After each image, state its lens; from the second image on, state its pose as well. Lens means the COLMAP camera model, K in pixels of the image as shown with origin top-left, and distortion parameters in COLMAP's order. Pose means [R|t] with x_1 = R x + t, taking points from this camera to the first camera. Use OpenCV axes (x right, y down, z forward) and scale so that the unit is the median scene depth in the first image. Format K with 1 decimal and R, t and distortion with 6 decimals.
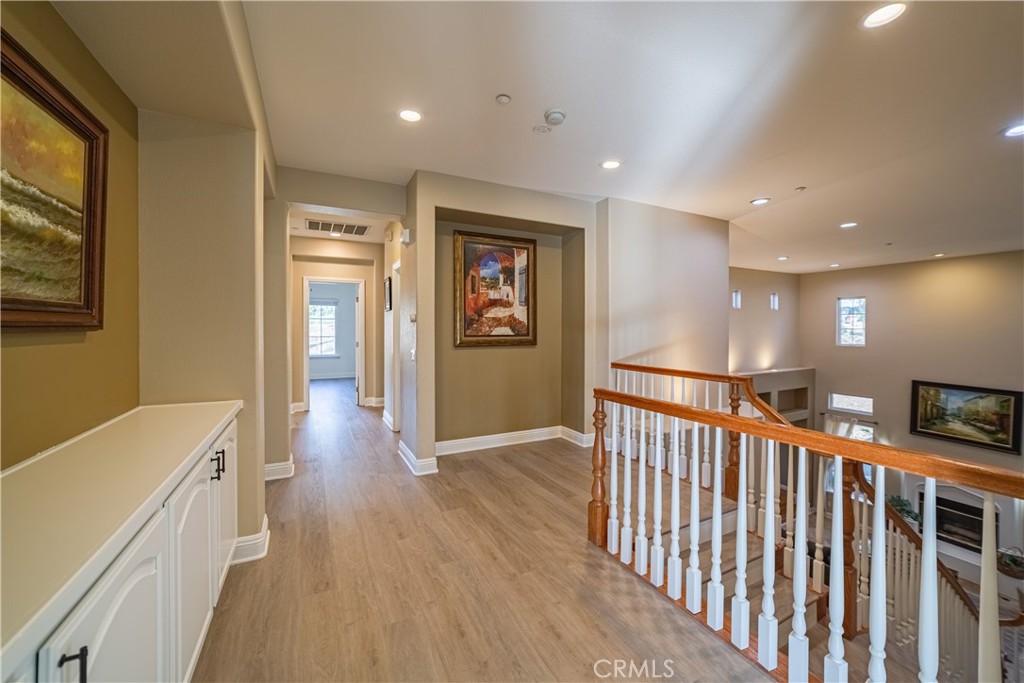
lens RADIAL K [[391.9, 0, 513.5], [0, 391.9, 332.7], [0, 0, 1]] dist [-0.012562, 0.000982]
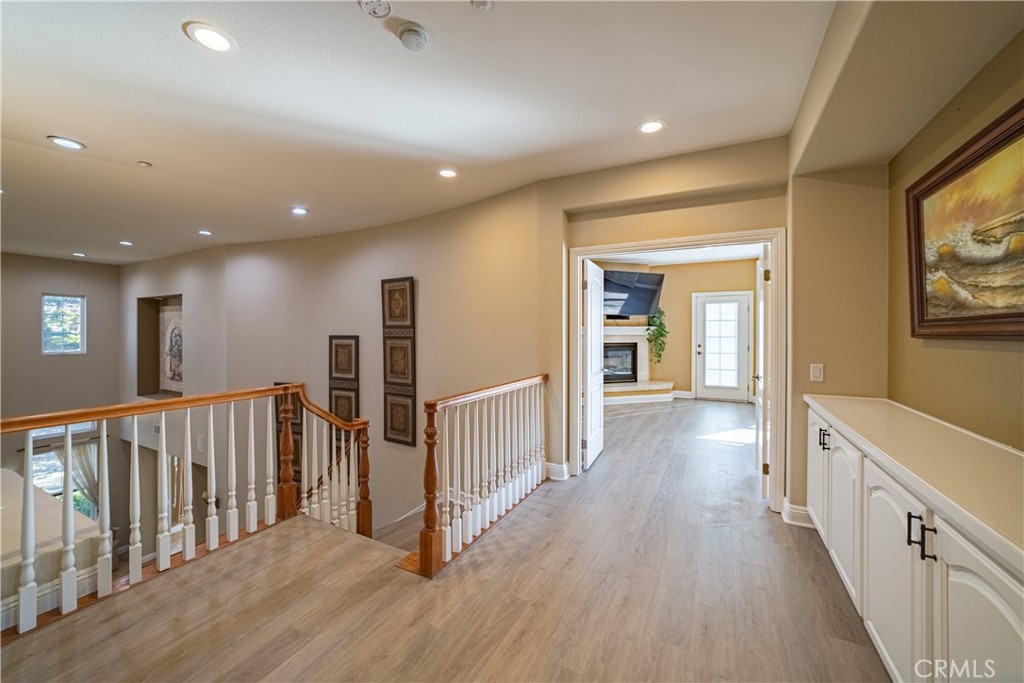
lens RADIAL K [[391.9, 0, 513.1], [0, 391.9, 335.5], [0, 0, 1]] dist [-0.012562, 0.000982]
pose [[-0.575012, 0.003365, 0.818138, -0.696816], [0.009334, 0.999953, 0.002448, -0.006246], [-0.818091, 0.009044, -0.575017, 1.522671]]
